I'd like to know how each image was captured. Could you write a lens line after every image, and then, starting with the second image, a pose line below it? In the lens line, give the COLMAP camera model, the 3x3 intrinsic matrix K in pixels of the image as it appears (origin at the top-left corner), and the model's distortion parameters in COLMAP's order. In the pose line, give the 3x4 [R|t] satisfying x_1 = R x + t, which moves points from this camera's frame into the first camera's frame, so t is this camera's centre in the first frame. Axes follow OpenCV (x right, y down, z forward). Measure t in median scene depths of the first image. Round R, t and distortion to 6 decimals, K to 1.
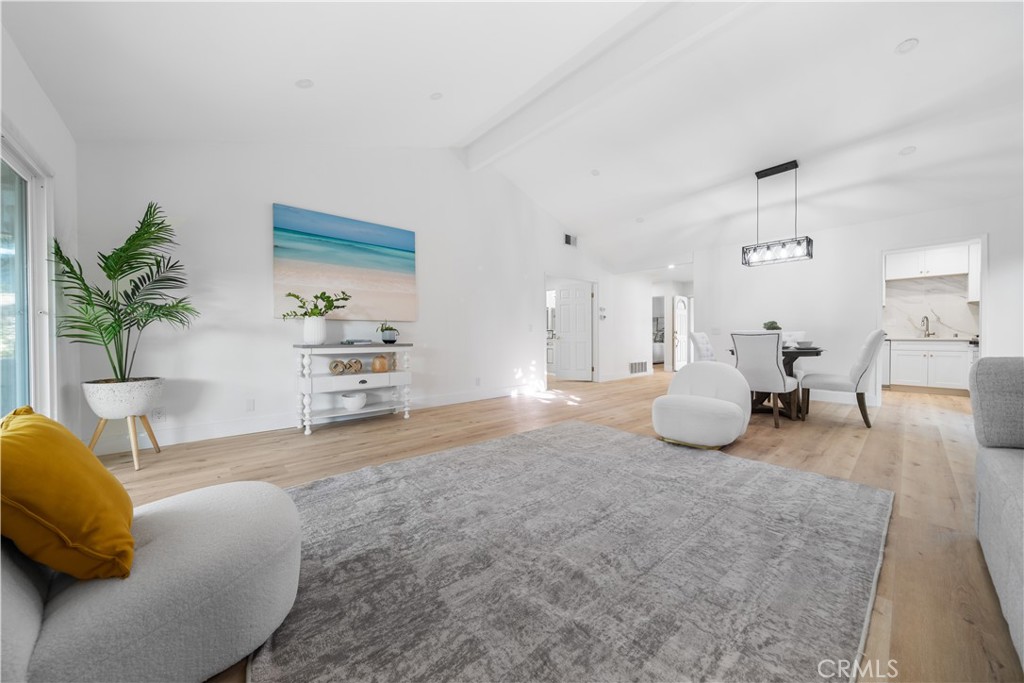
lens RADIAL K [[360.9, 0, 508.0], [0, 360.9, 340.8], [0, 0, 1]] dist [-0.010525, -0.000069]
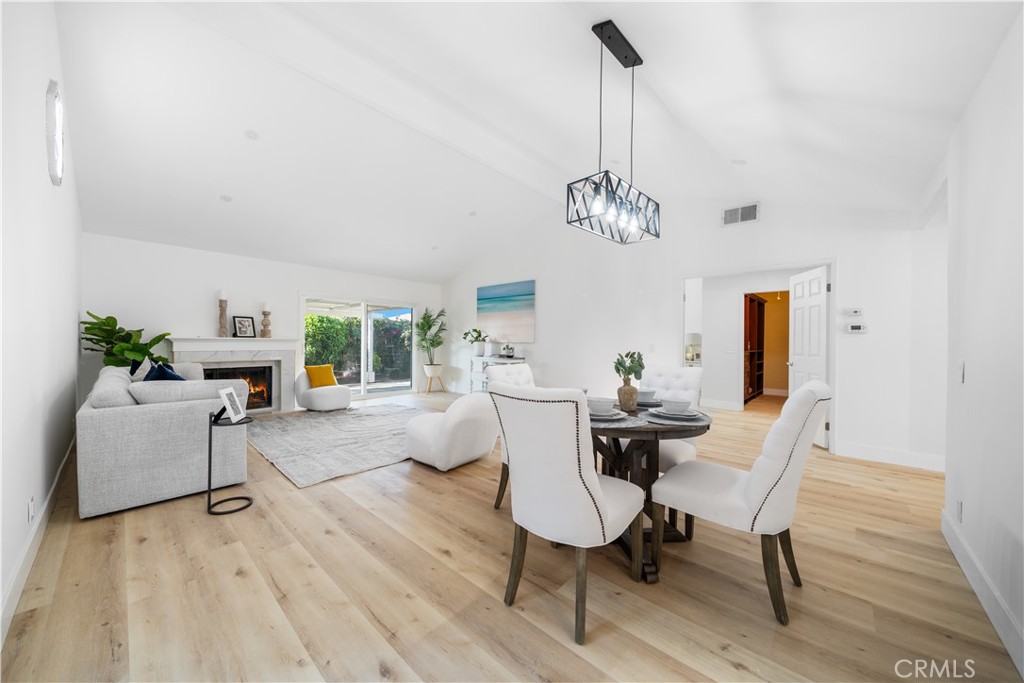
lens RADIAL K [[360.9, 0, 508.2], [0, 360.9, 341.7], [0, 0, 1]] dist [-0.003801, -0.000118]
pose [[0.108032, 0.010905, -0.994088, 1.757763], [-0.018510, 0.999789, 0.008956, -0.105715], [0.993975, 0.017433, 0.108211, 1.137687]]
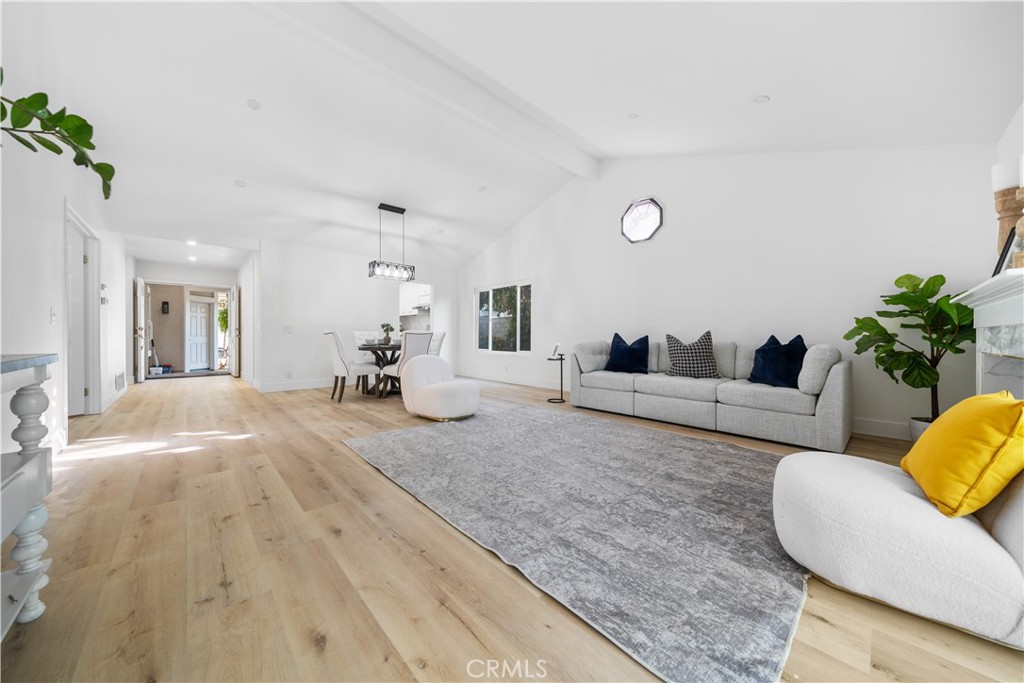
lens RADIAL K [[348.9, 0, 510.5], [0, 348.9, 342.3], [0, 0, 1]] dist [-0.007923, -0.000034]
pose [[-0.036440, -0.017376, 0.999185, -0.778780], [0.006566, 0.999823, 0.017627, -0.008542], [-0.999314, 0.007203, -0.036320, 0.867522]]
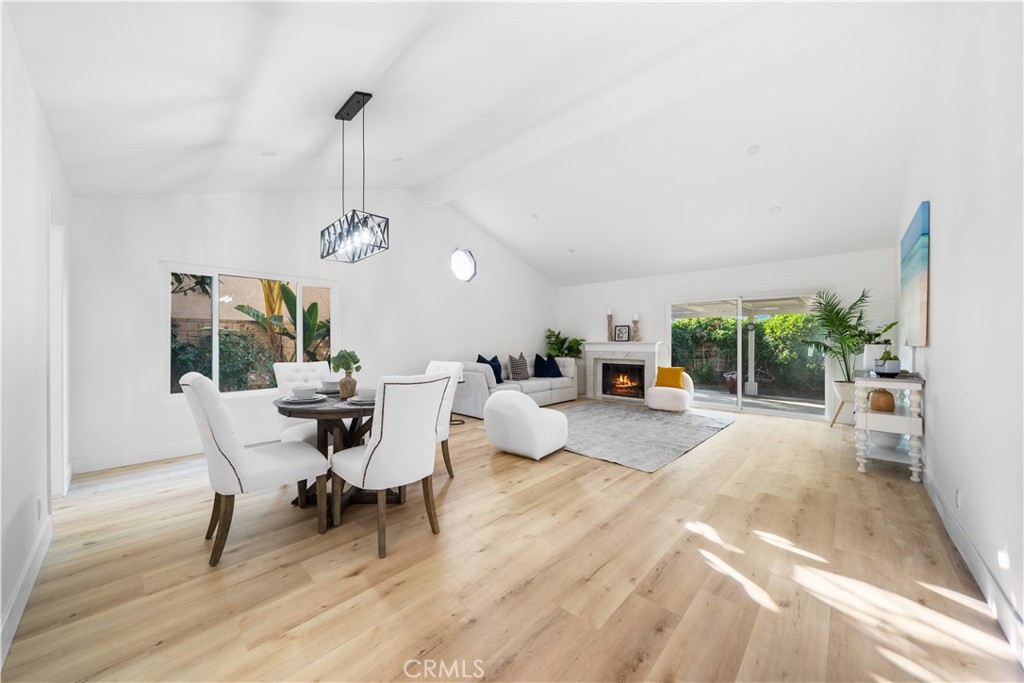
lens RADIAL K [[360.9, 0, 508.2], [0, 360.9, 341.7], [0, 0, 1]] dist [-0.003801, -0.000118]
pose [[-0.995074, 0.003971, -0.099057, 0.779596], [0.003019, 0.999948, 0.009758, -0.109845], [0.099091, 0.009411, -0.995034, 2.350472]]
